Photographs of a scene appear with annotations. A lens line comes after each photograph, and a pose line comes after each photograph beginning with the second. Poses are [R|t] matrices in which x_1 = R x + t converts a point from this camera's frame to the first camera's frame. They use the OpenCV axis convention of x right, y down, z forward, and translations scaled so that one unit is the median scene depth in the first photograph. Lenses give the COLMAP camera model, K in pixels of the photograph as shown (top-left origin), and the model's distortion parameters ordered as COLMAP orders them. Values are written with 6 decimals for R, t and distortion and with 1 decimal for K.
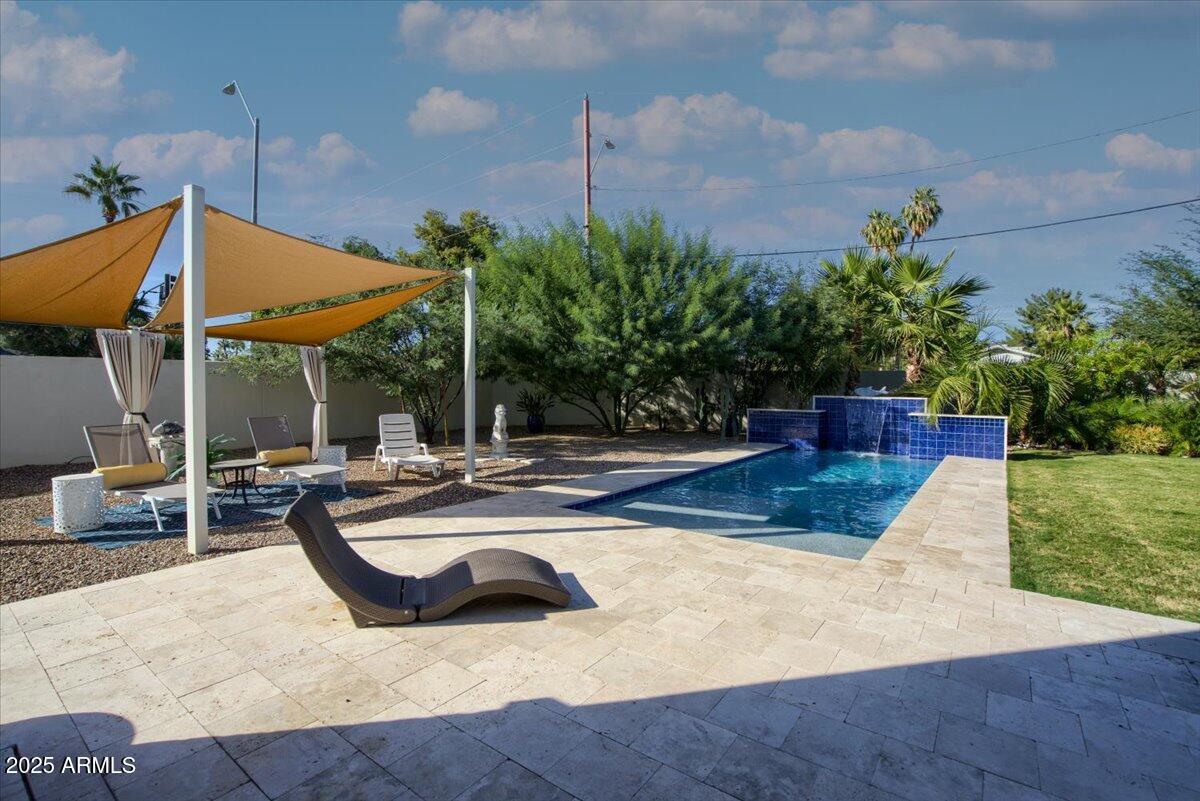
lens RADIAL K [[544.7, 0, 592.8], [0, 544.7, 404.1], [0, 0, 1]] dist [-0.043236, 0.000547]
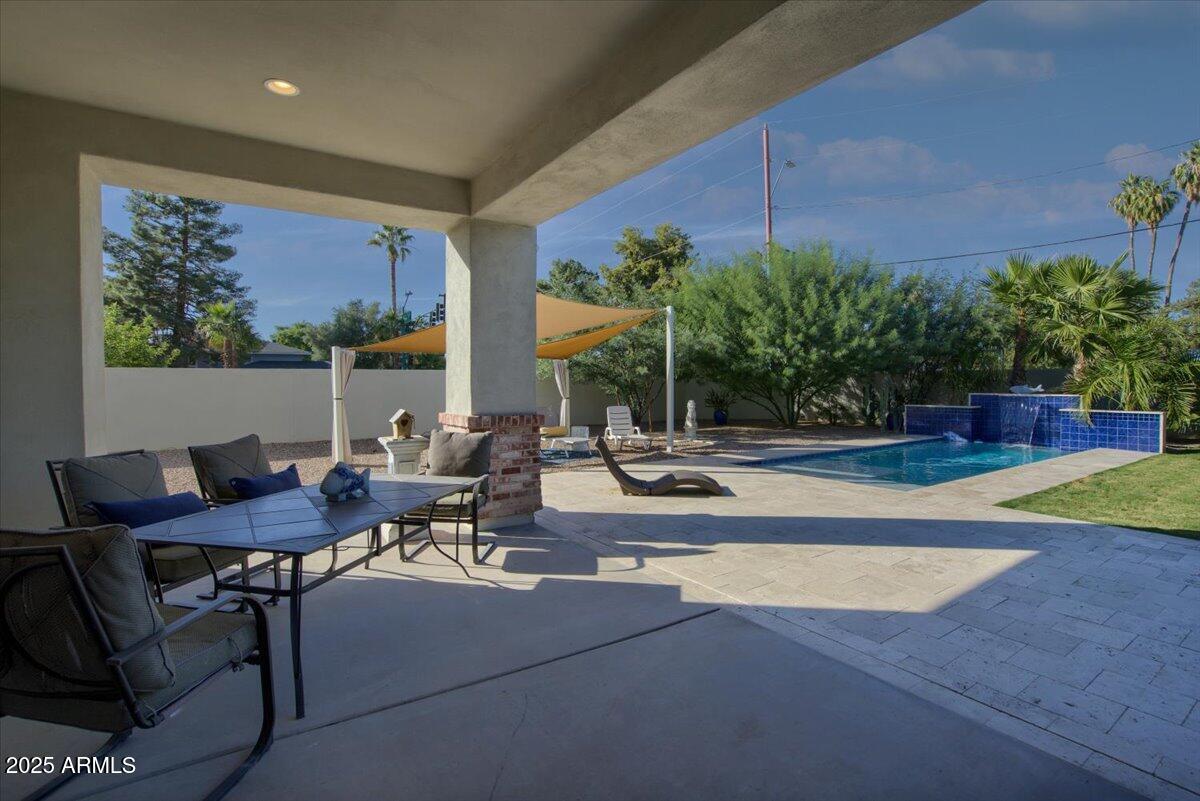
lens RADIAL K [[544.7, 0, 593.3], [0, 544.7, 395.9], [0, 0, 1]] dist [-0.043236, 0.000547]
pose [[0.939730, -0.000251, -0.341918, 0.055887], [-0.005208, 0.999873, -0.015046, 0.010790], [0.341879, 0.015920, 0.939609, -0.312758]]
